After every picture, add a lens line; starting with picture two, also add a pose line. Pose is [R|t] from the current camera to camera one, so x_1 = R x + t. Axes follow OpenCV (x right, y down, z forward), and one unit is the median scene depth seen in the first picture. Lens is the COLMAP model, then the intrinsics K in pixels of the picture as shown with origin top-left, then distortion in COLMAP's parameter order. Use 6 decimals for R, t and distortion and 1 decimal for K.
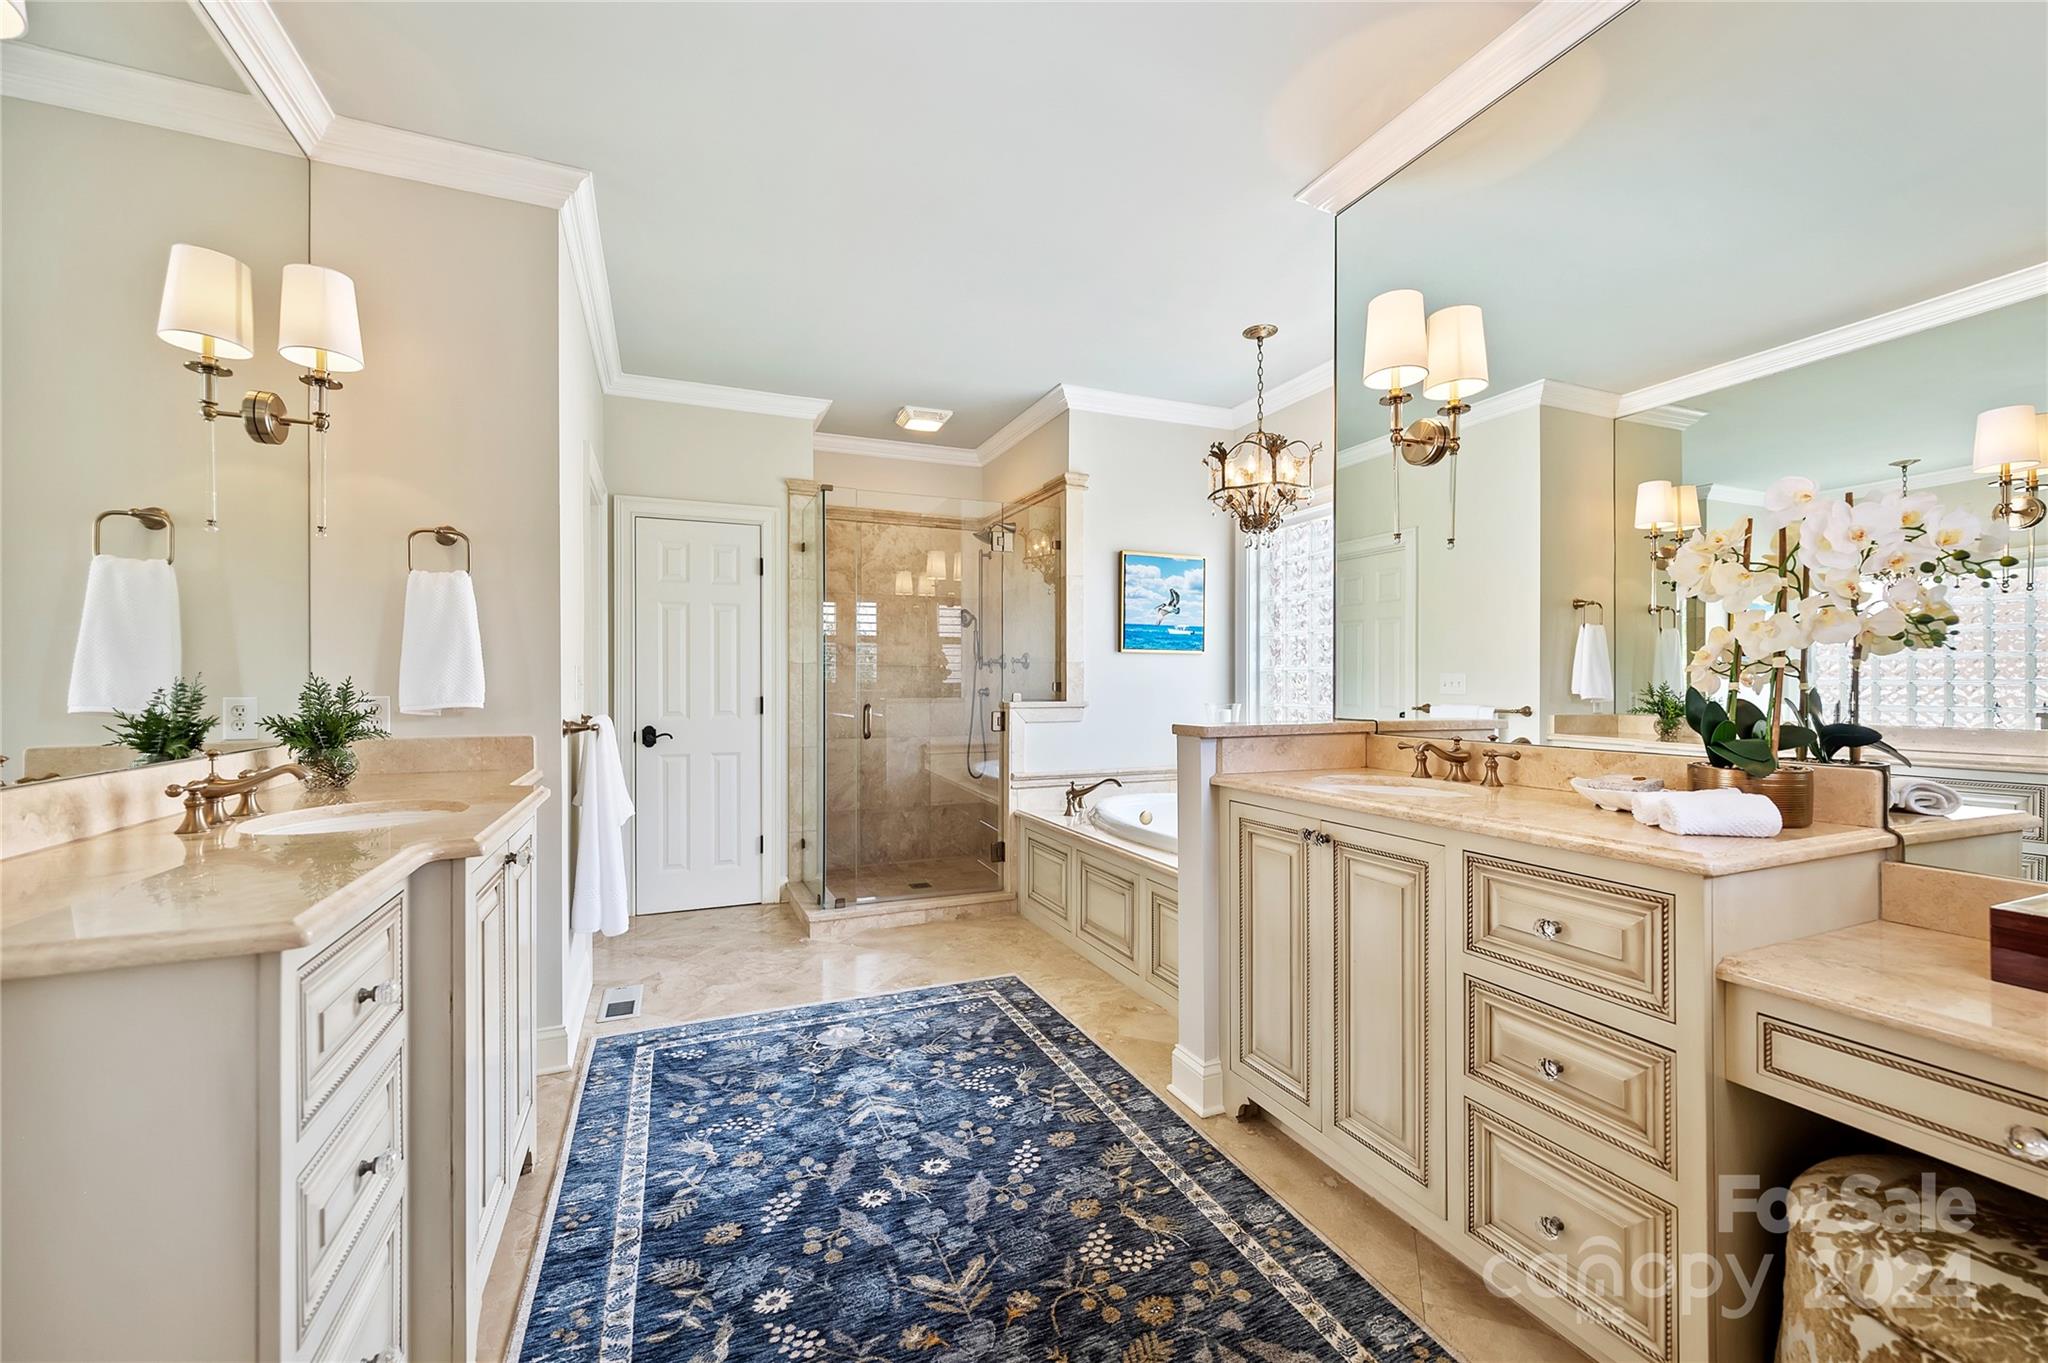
lens RADIAL K [[818.3, 0, 1020.4], [0, 818.3, 665.4], [0, 0, 1]] dist [-0.000936, 0.000038]
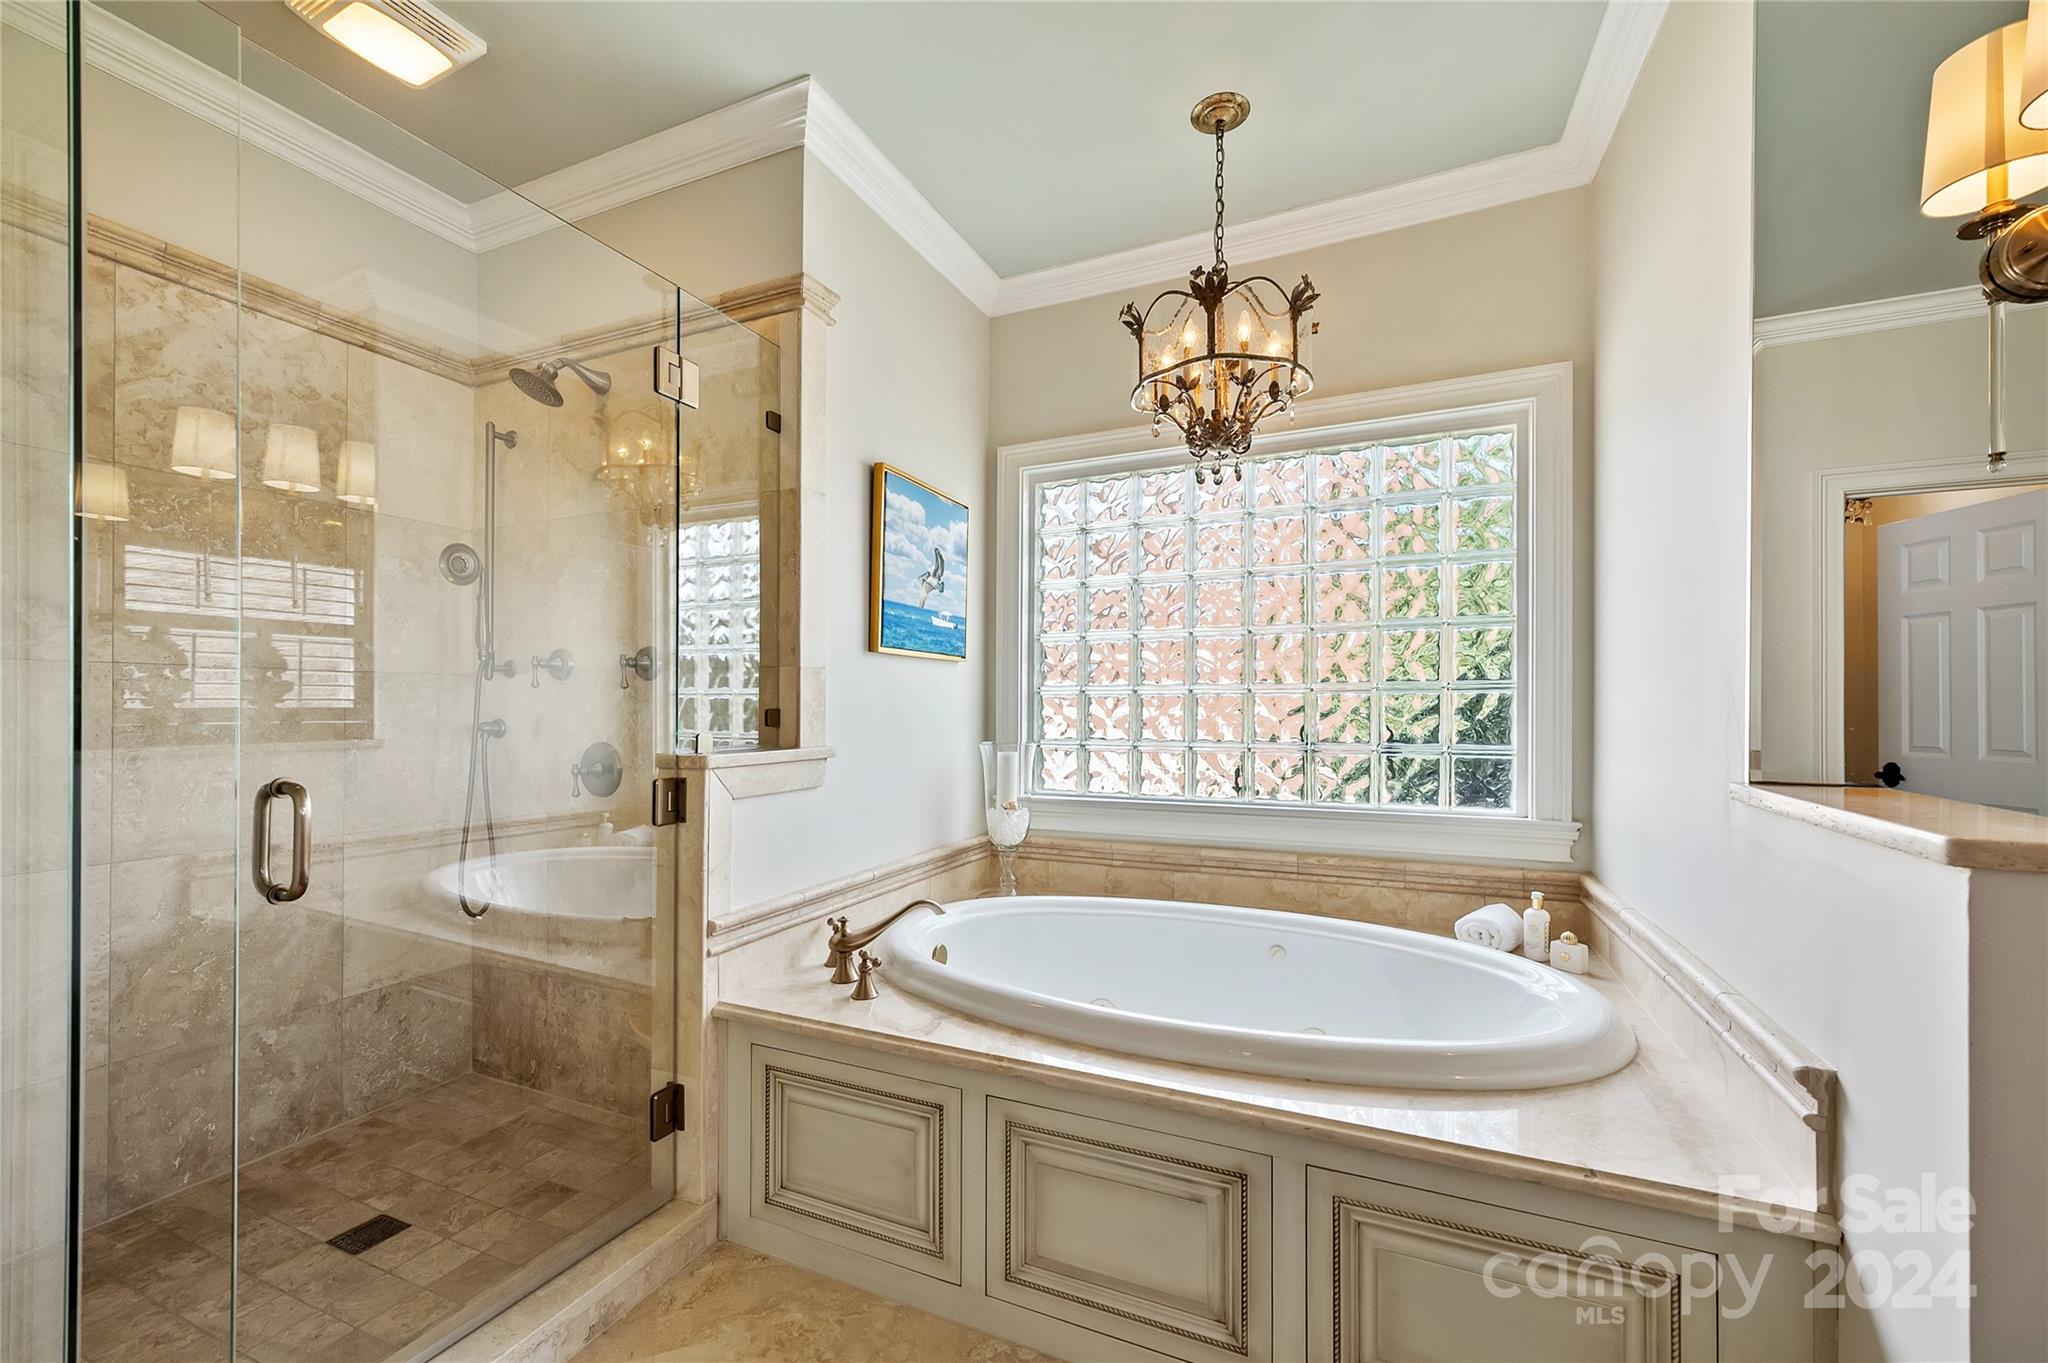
lens RADIAL K [[817.9, 0, 1024.7], [0, 817.9, 699.7], [0, 0, 1]] dist [-0.000035, 0.000028]
pose [[0.729535, 0.005068, 0.683925, -0.169631], [-0.014668, 0.999858, 0.008237, 0.009028], [-0.683786, -0.016041, 0.729506, 0.533261]]
